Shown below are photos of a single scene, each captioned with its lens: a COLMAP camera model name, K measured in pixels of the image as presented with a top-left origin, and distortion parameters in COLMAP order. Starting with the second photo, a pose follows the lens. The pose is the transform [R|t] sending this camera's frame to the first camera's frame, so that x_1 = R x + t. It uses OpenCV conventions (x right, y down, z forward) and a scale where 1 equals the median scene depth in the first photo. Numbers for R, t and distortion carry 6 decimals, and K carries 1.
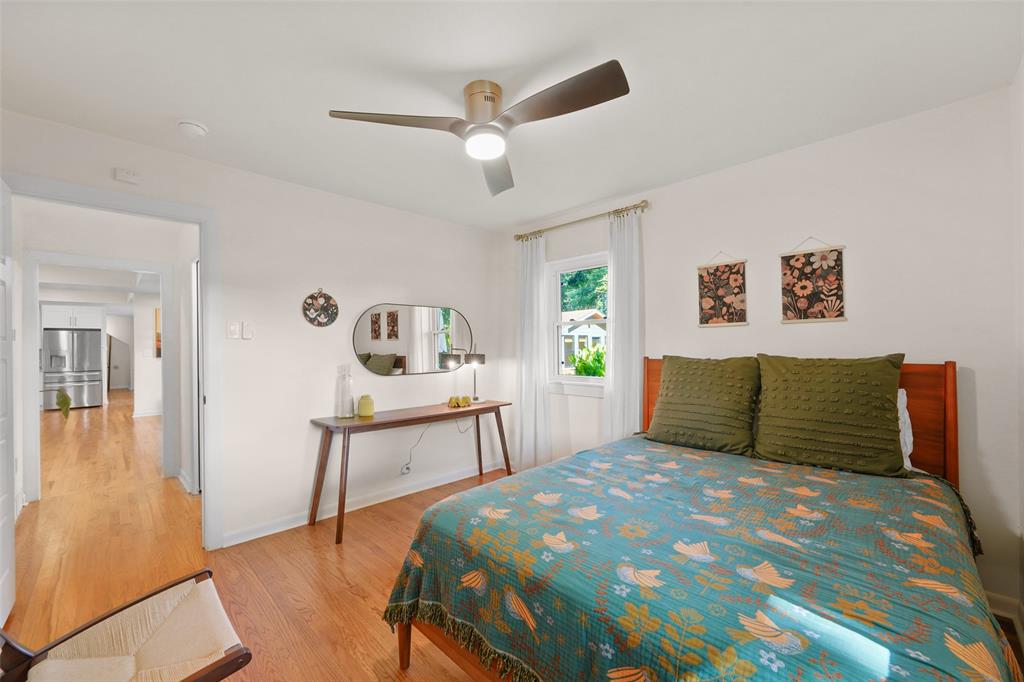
lens RADIAL K [[414.8, 0, 512.0], [0, 414.8, 341.0], [0, 0, 1]] dist [-0.000521, -0.000049]
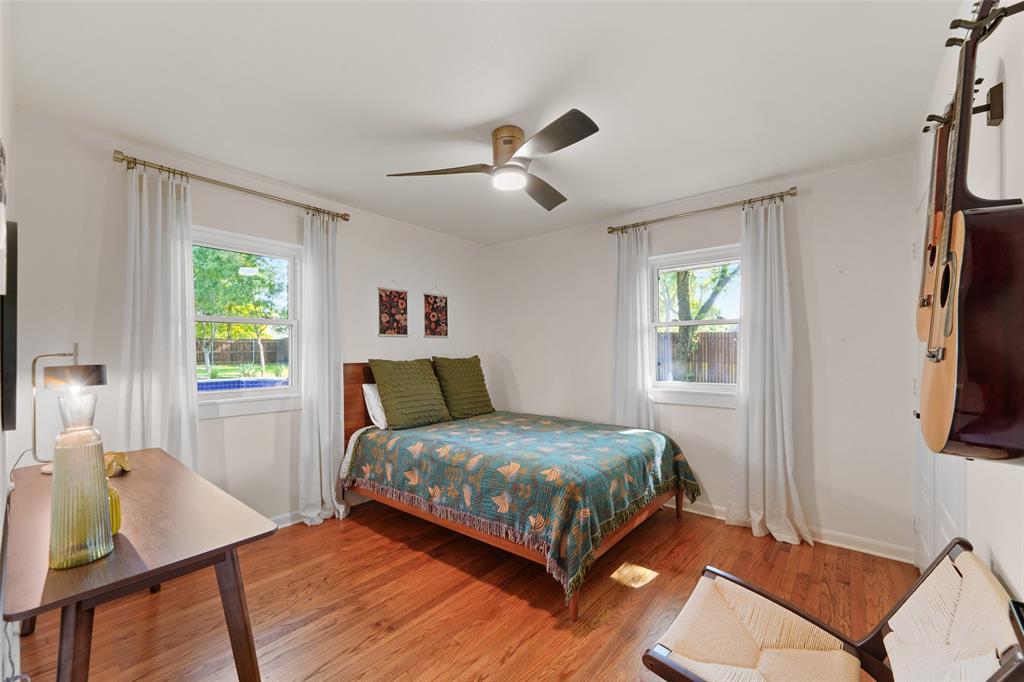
lens RADIAL K [[414.8, 0, 512.0], [0, 414.8, 341.0], [0, 0, 1]] dist [-0.000521, -0.000049]
pose [[-0.097773, 0.038857, 0.994450, -0.873759], [-0.004029, 0.999214, -0.039439, 0.029862], [-0.995201, -0.007863, -0.097540, 0.776758]]
